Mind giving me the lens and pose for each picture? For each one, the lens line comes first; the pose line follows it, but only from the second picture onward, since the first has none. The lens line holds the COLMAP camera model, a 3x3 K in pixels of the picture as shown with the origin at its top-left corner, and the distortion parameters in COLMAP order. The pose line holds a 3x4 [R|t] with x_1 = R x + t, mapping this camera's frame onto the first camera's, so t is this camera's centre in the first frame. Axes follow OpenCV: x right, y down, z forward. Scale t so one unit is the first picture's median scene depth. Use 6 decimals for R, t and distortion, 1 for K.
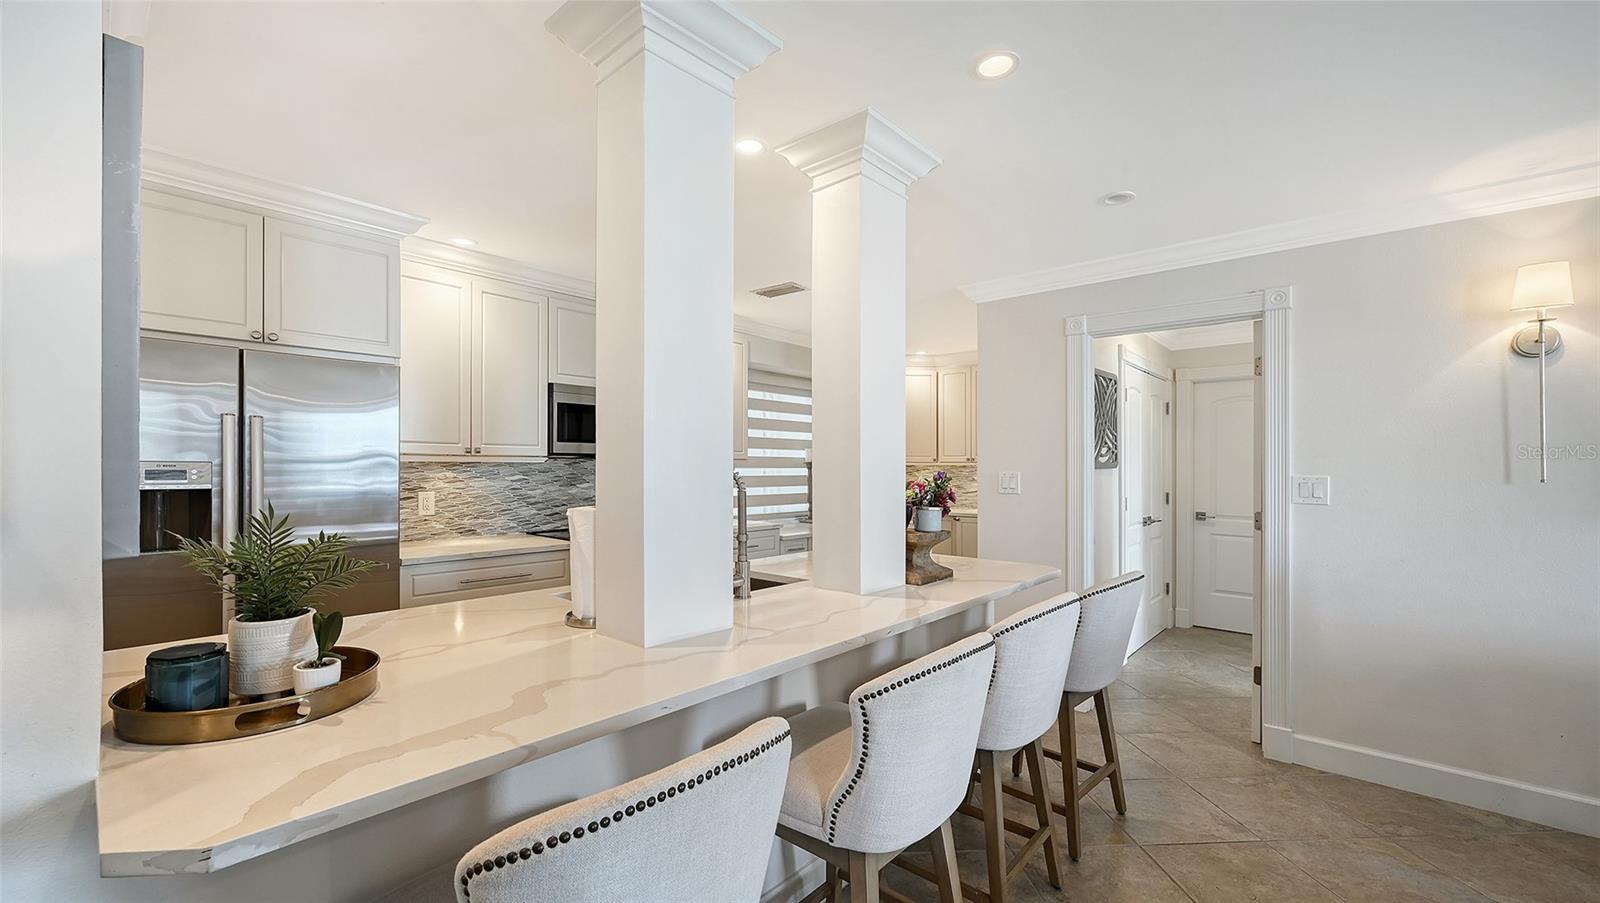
lens RADIAL K [[650.1, 0, 800.0], [0, 650.1, 451.5], [0, 0, 1]] dist [0.000284, 0.000033]
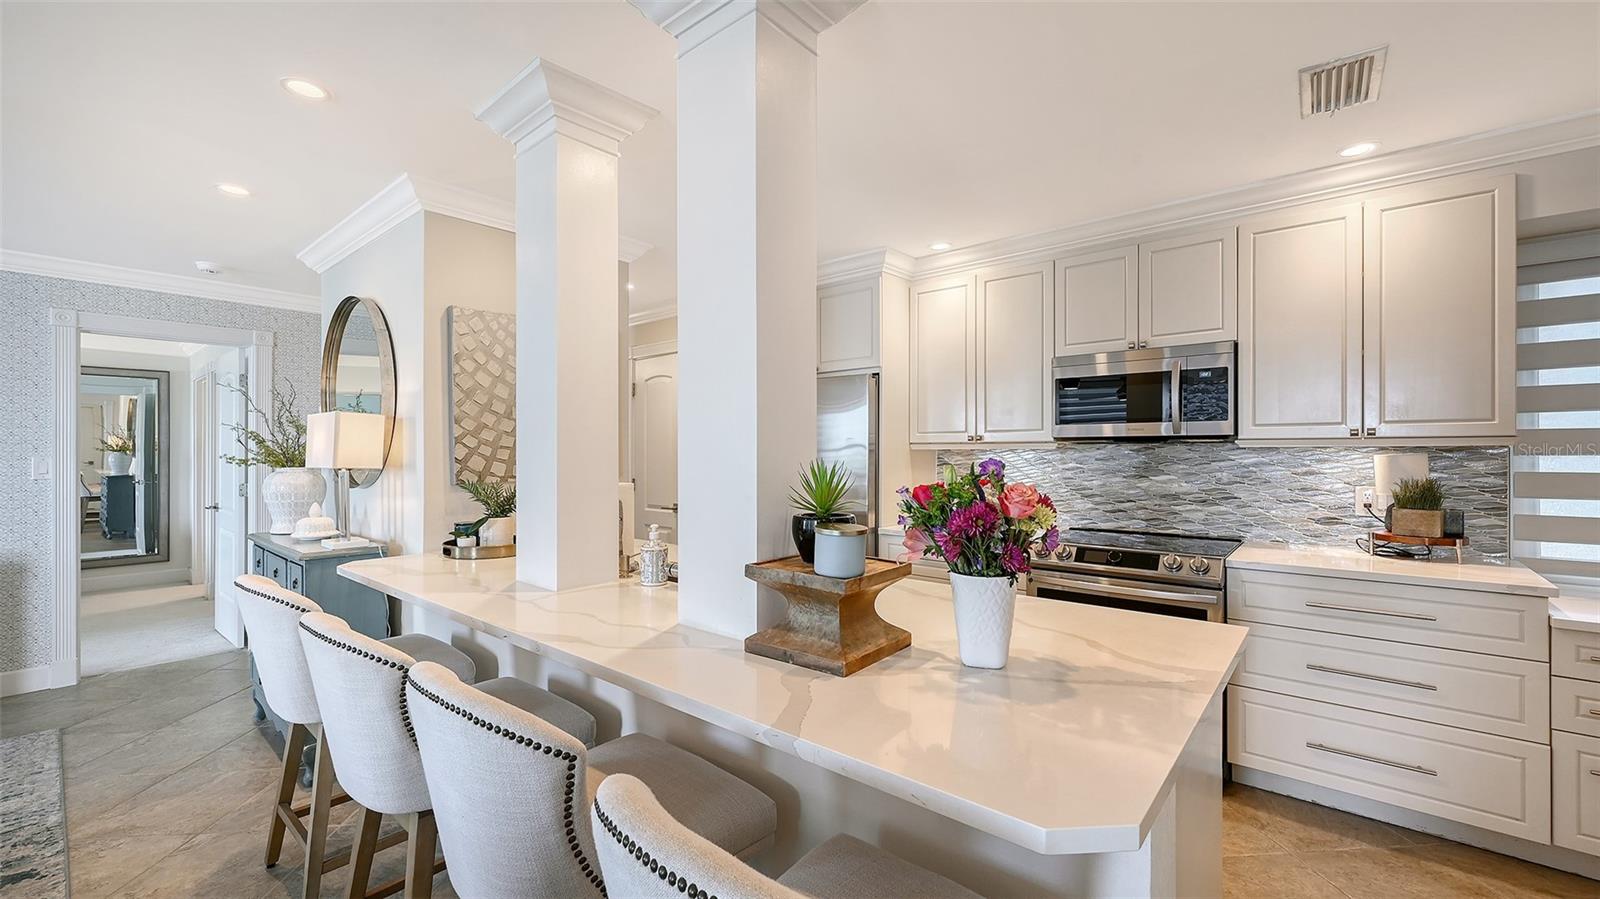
lens RADIAL K [[641.0, 0, 800.0], [0, 641.0, 449.5], [0, 0, 1]] dist [0.000279, 0.000027]
pose [[0.023096, -0.007512, -0.999705, 0.435113], [0.028868, 0.999560, -0.006844, 0.012316], [0.999316, -0.028702, 0.023303, 0.589702]]
